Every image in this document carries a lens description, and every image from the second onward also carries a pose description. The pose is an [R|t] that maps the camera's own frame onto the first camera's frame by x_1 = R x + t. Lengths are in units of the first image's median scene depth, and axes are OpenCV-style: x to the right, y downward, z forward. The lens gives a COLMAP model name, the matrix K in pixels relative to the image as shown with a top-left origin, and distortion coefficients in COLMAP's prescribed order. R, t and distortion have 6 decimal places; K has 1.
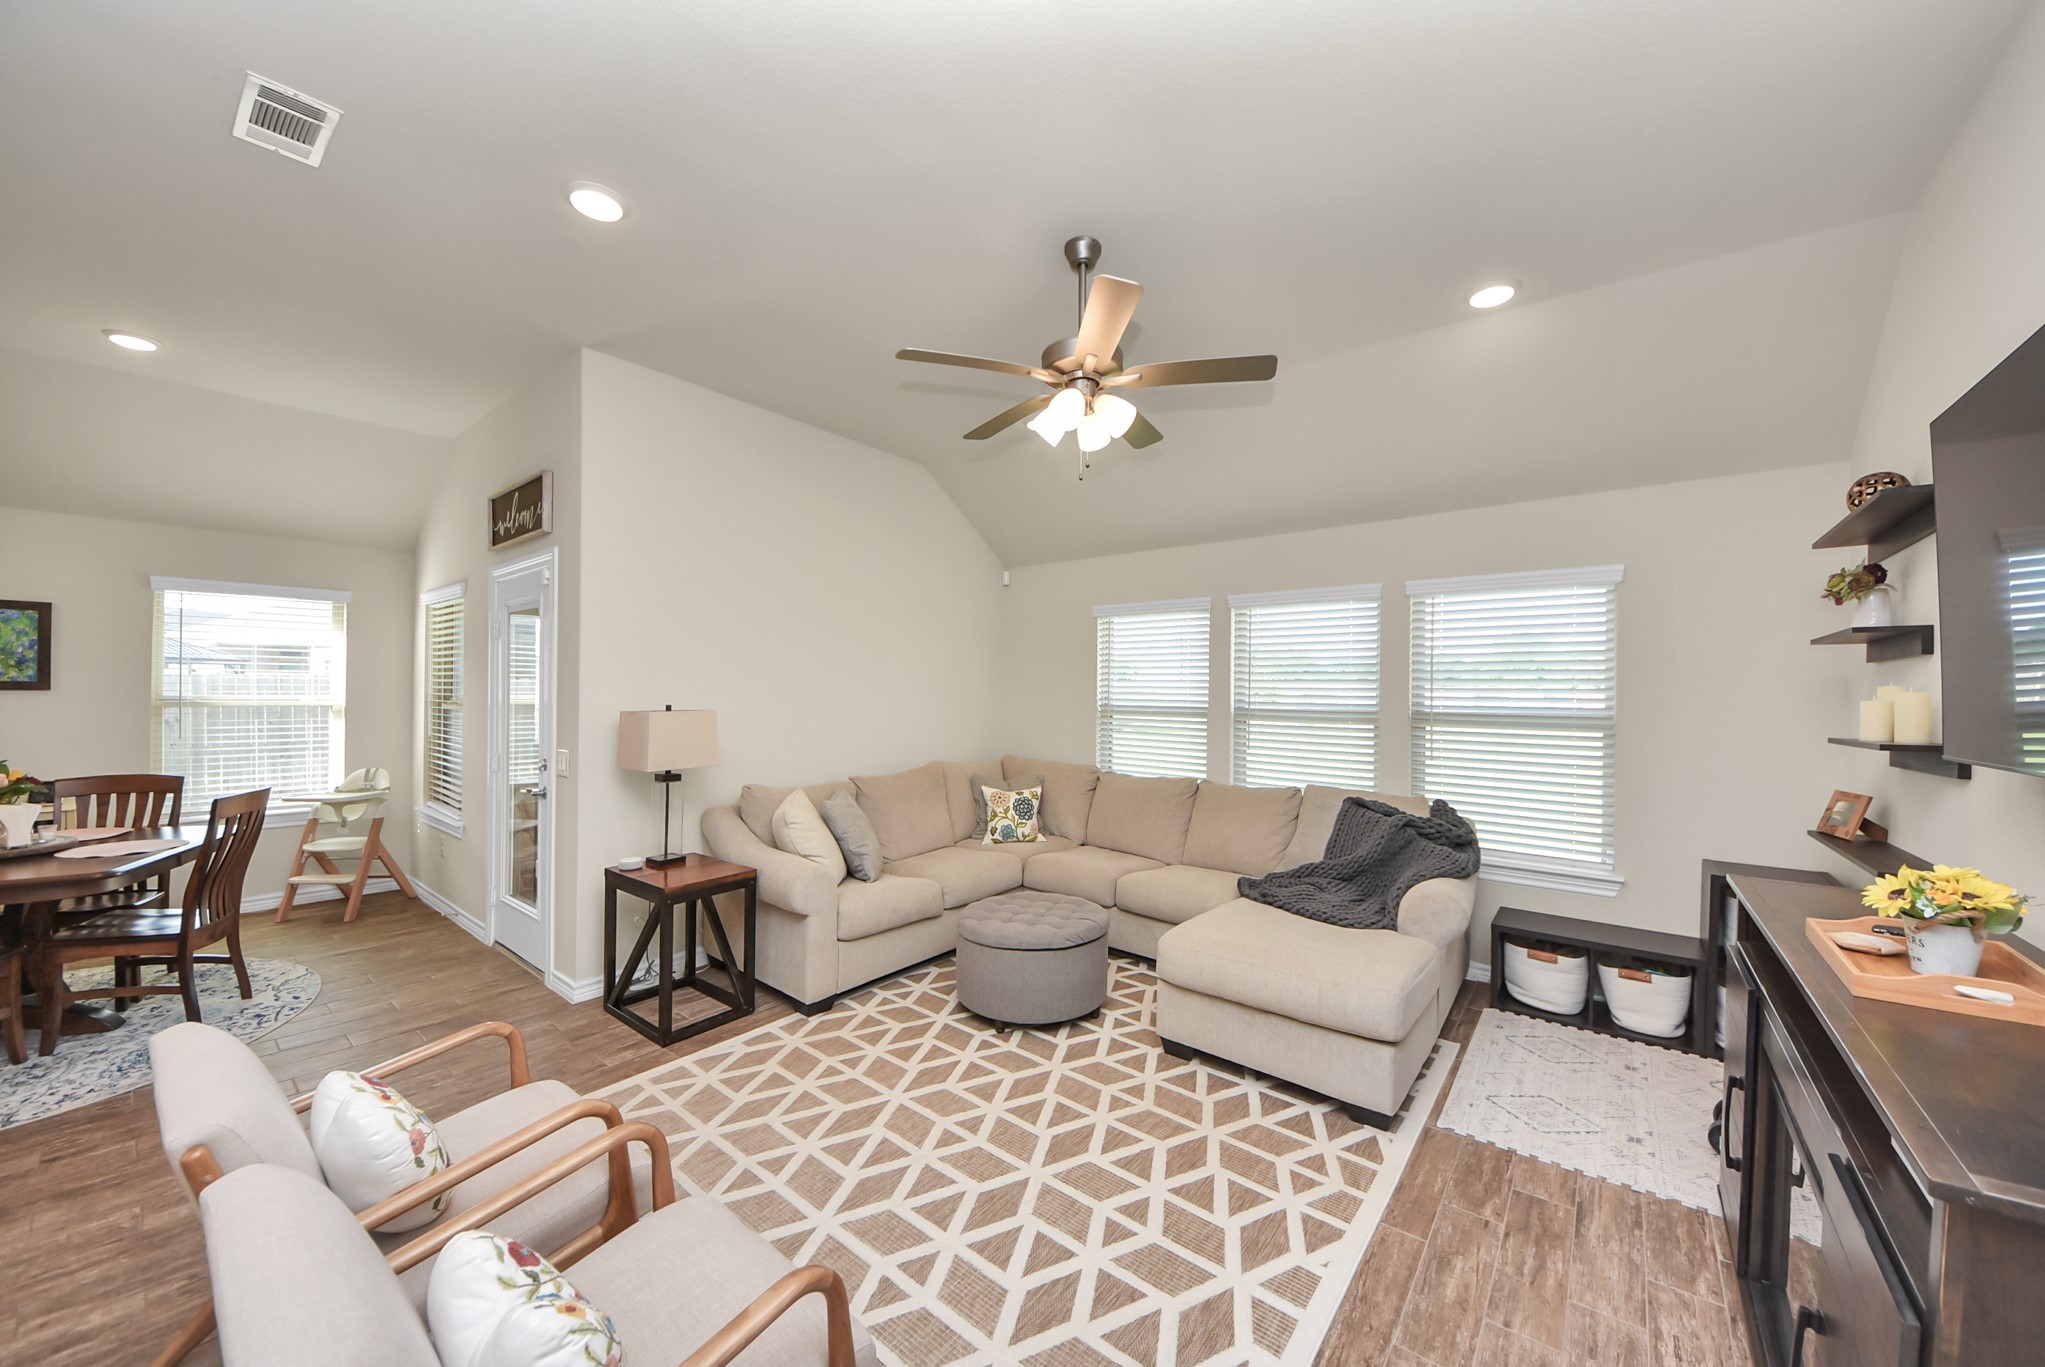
lens RADIAL K [[722.3, 0, 1056.7], [0, 722.3, 700.0], [0, 0, 1]] dist [0.017141, -0.000088]
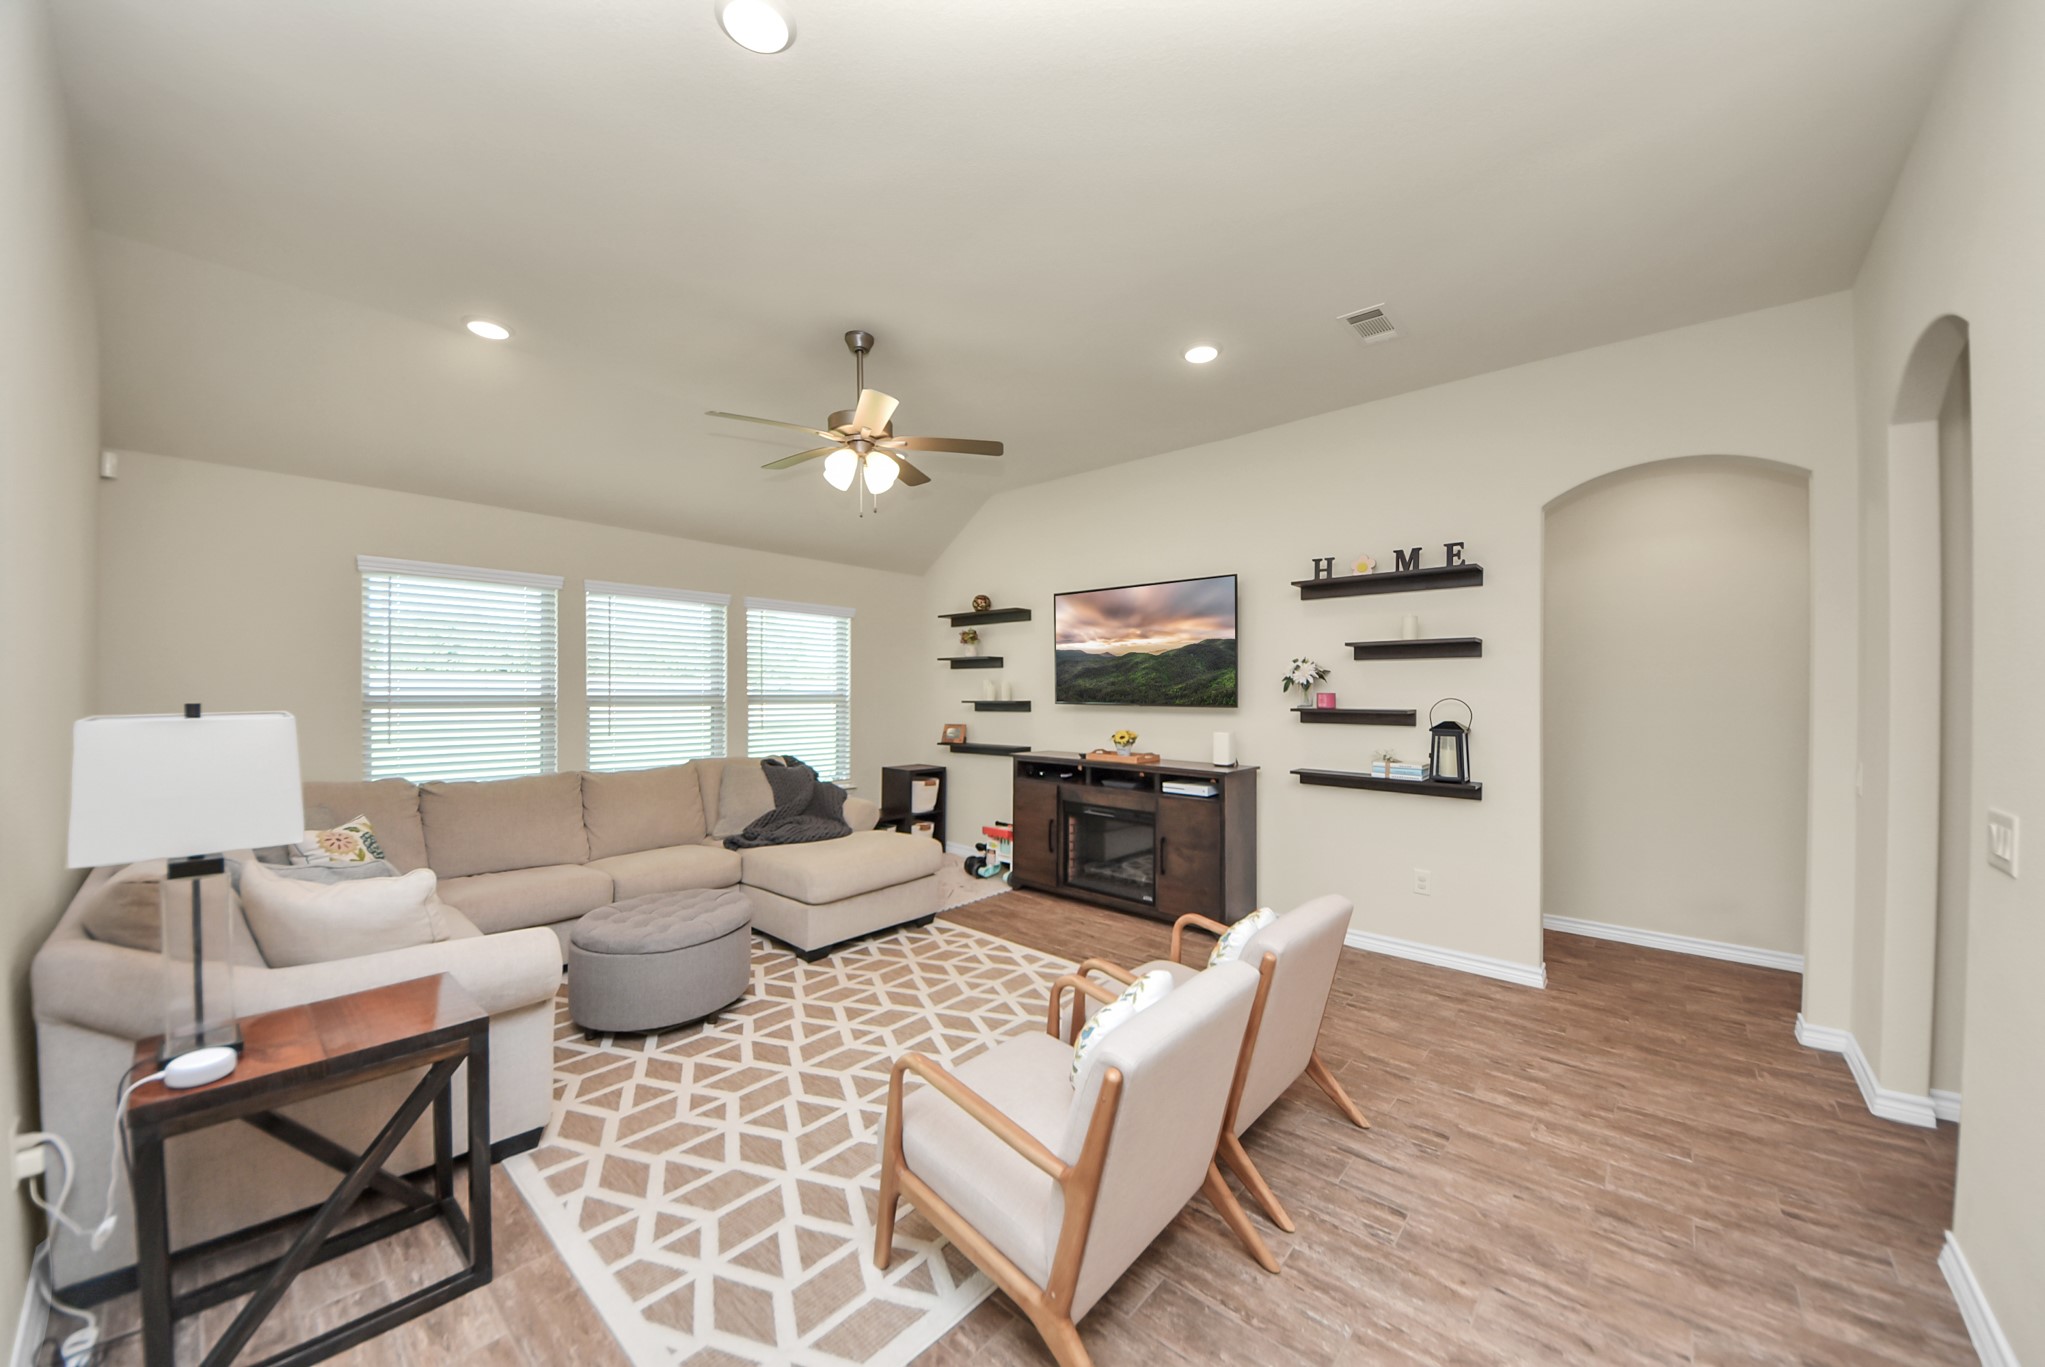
lens RADIAL K [[745.5, 0, 1026.6], [0, 745.5, 690.6], [0, 0, 1]] dist [0.000886, -0.000434]
pose [[0.050519, -0.010798, 0.998665, -1.202113], [0.006169, 0.999926, 0.010500, -0.003019], [-0.998704, 0.005630, 0.050582, 0.584032]]
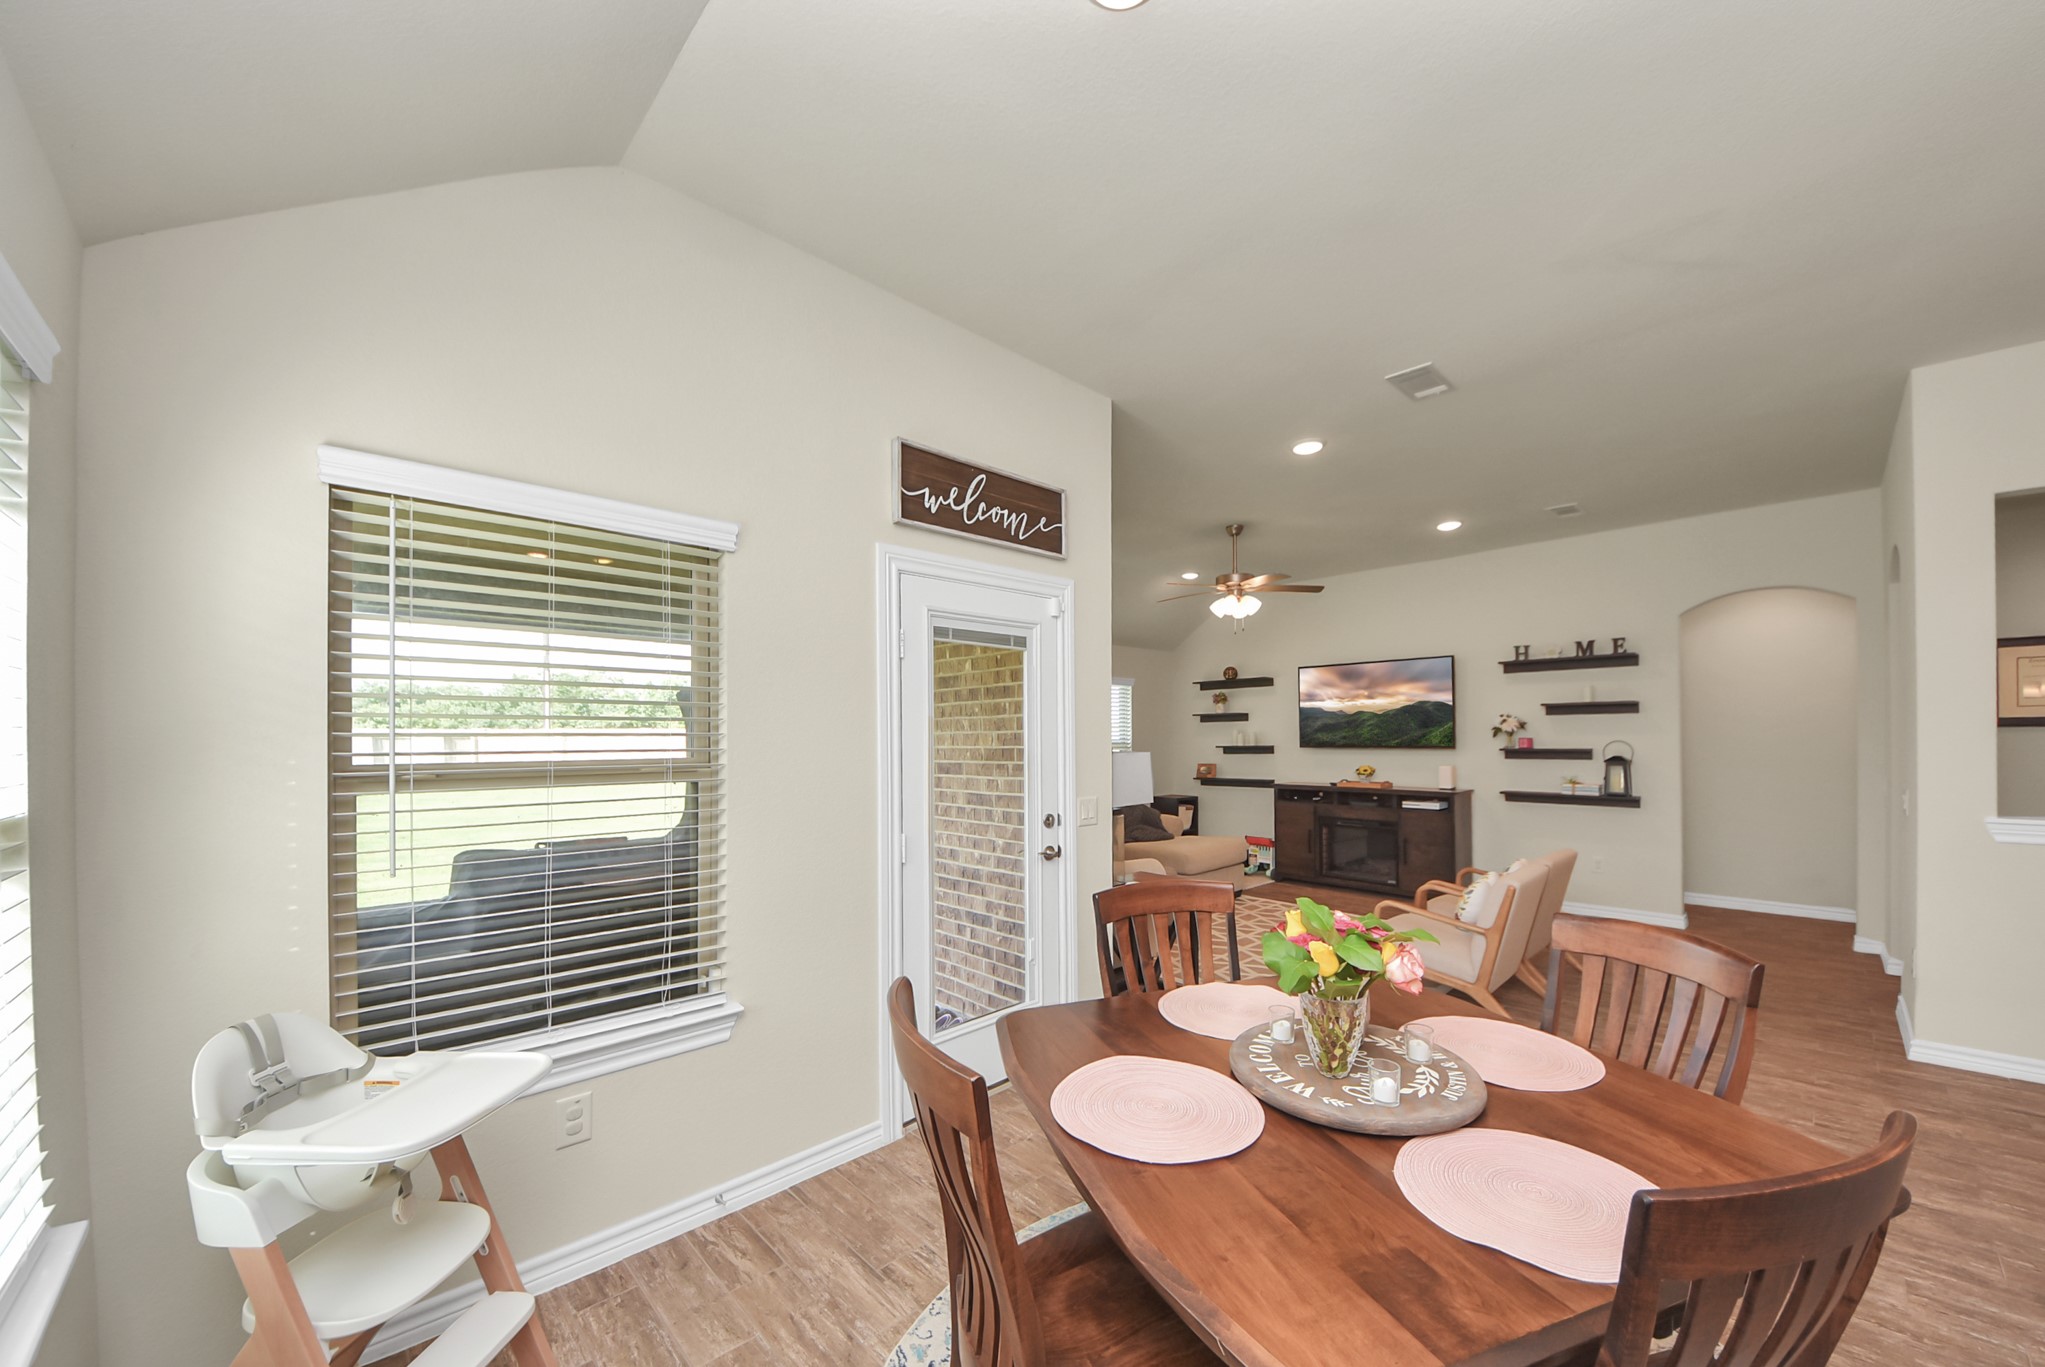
lens RADIAL K [[745.5, 0, 1061.0], [0, 745.5, 736.4], [0, 0, 1]] dist [0.000886, -0.000434]
pose [[0.139825, -0.012058, 0.990103, -2.055769], [0.019149, 0.999772, 0.009472, -0.030186], [-0.989991, 0.017635, 0.140024, 1.112123]]
